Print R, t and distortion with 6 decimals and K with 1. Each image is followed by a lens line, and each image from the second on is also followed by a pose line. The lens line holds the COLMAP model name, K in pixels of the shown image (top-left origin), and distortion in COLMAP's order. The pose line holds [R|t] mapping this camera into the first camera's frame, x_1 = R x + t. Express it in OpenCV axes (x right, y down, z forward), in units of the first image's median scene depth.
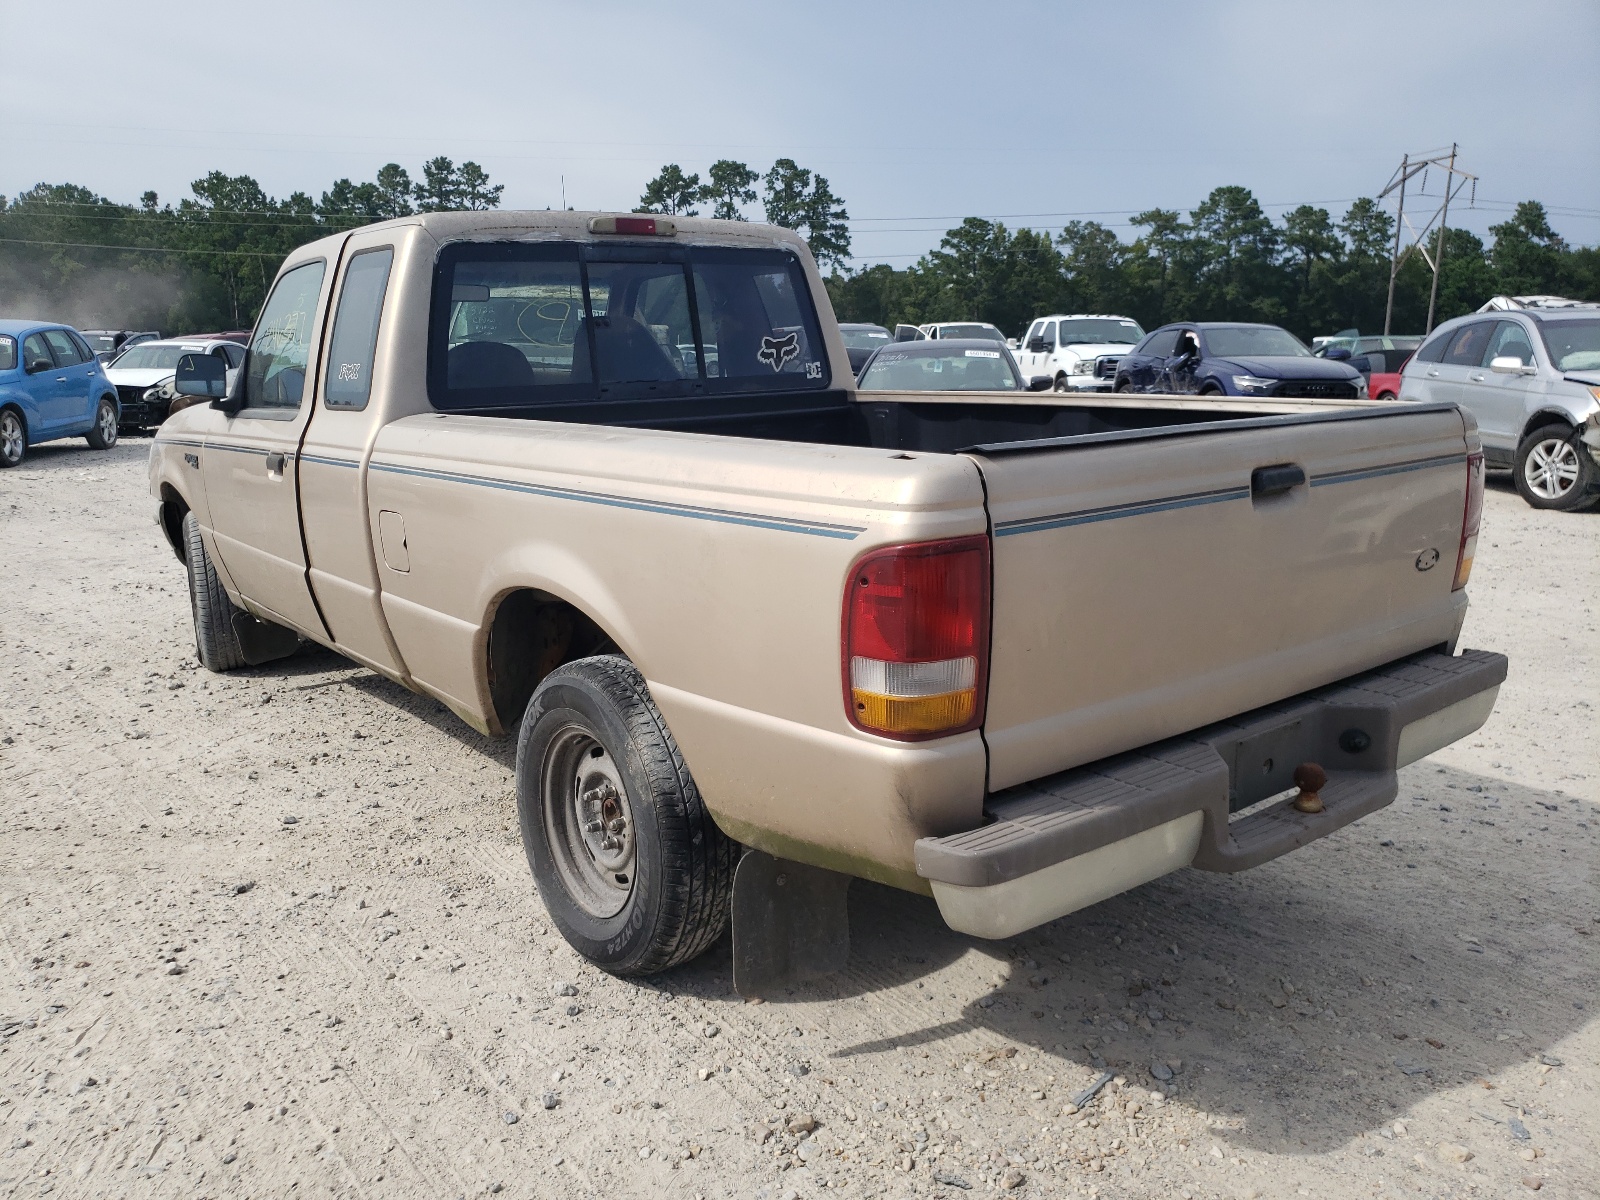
lens RADIAL K [[1278.5, 0, 787.6], [0, 1278.5, 600.9], [0, 0, 1]] dist [-0.005120, -0.004440]
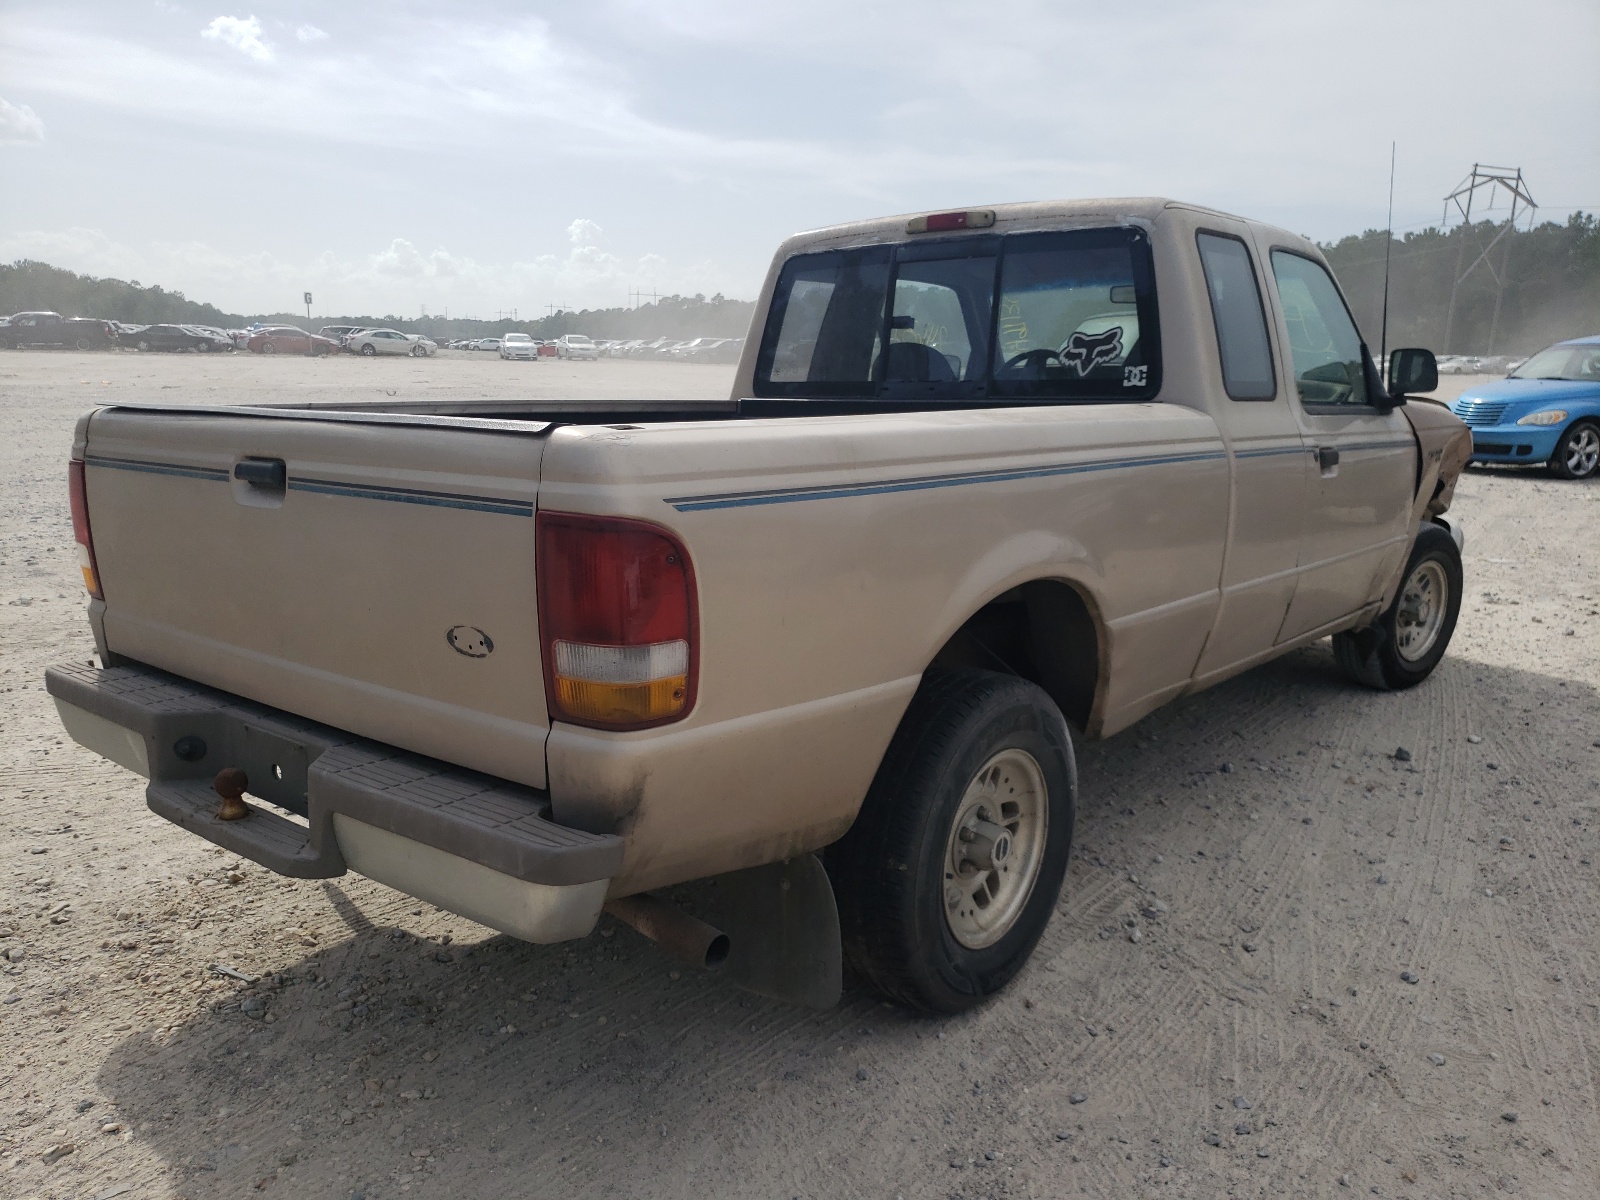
lens RADIAL K [[1278.5, 0, 787.6], [0, 1278.5, 600.9], [0, 0, 1]] dist [-0.005120, -0.004440]
pose [[0.213820, 0.188362, -0.958541, 0.822172], [-0.201115, 0.968702, 0.145496, -0.126939], [0.955947, 0.161667, 0.245011, 0.674033]]
